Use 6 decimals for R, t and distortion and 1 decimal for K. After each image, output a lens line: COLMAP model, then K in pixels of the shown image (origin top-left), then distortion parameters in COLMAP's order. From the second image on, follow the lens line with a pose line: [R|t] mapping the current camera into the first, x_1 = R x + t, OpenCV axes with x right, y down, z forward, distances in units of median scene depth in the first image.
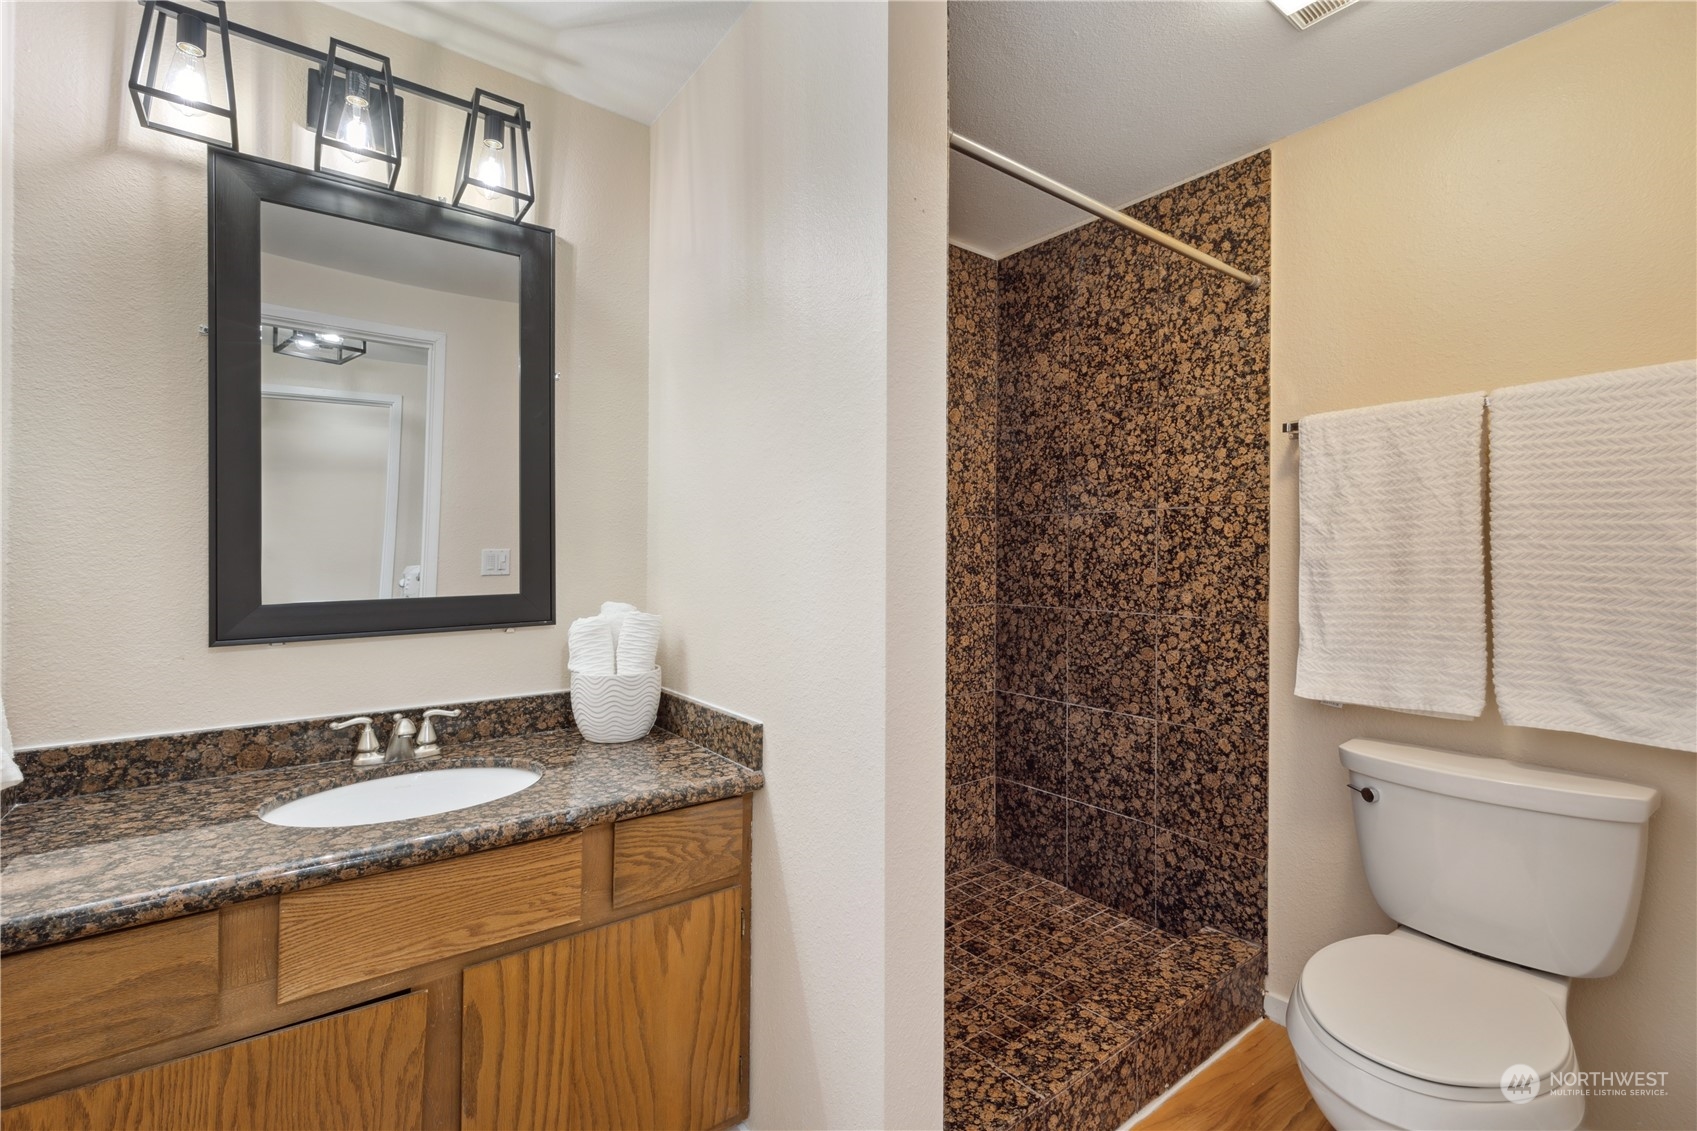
lens RADIAL K [[721.4, 0, 839.5], [0, 721.4, 552.1], [0, 0, 1]] dist [0.000137, 0.000041]
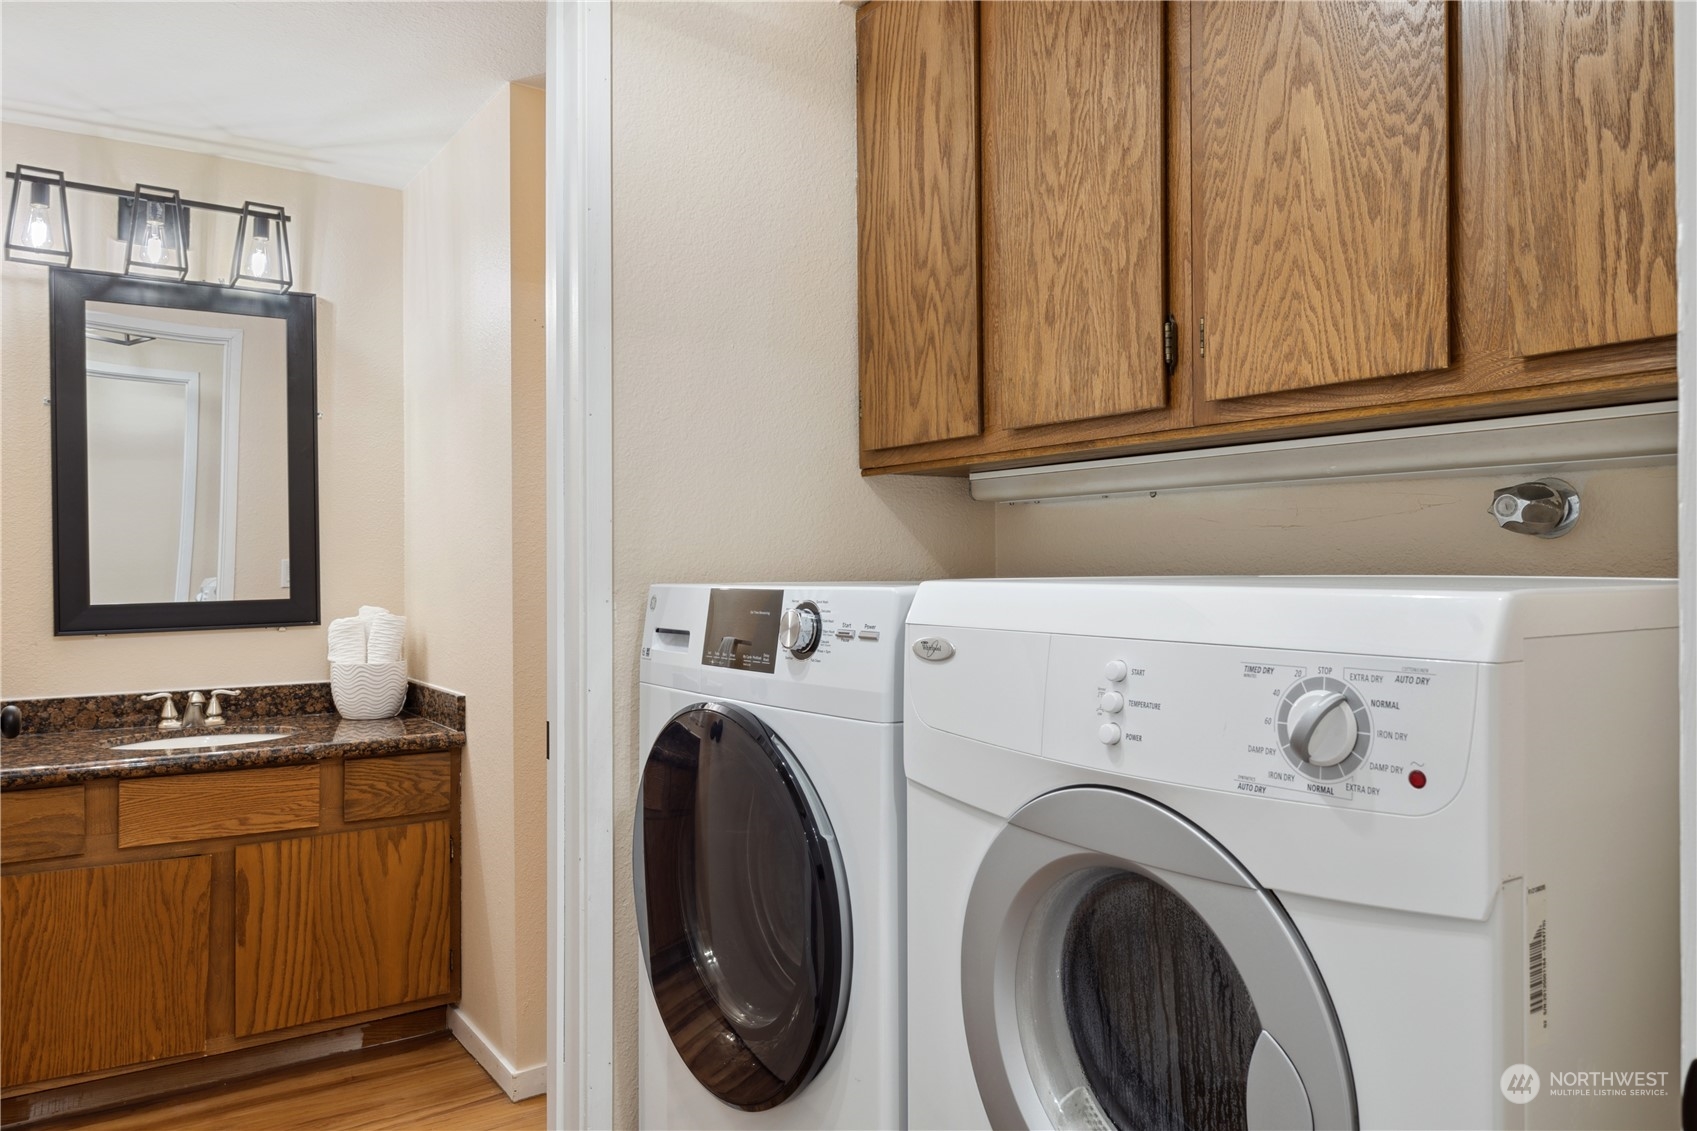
lens RADIAL K [[1157.5, 0, 853.8], [0, 1157.5, 573.1], [0, 0, 1]] dist [-0.007787, 0.001085]
pose [[0.999365, -0.004542, -0.035348, 0.687226], [0.005052, 0.999884, 0.014344, -0.009850], [0.035279, -0.014514, 0.999272, -1.084308]]
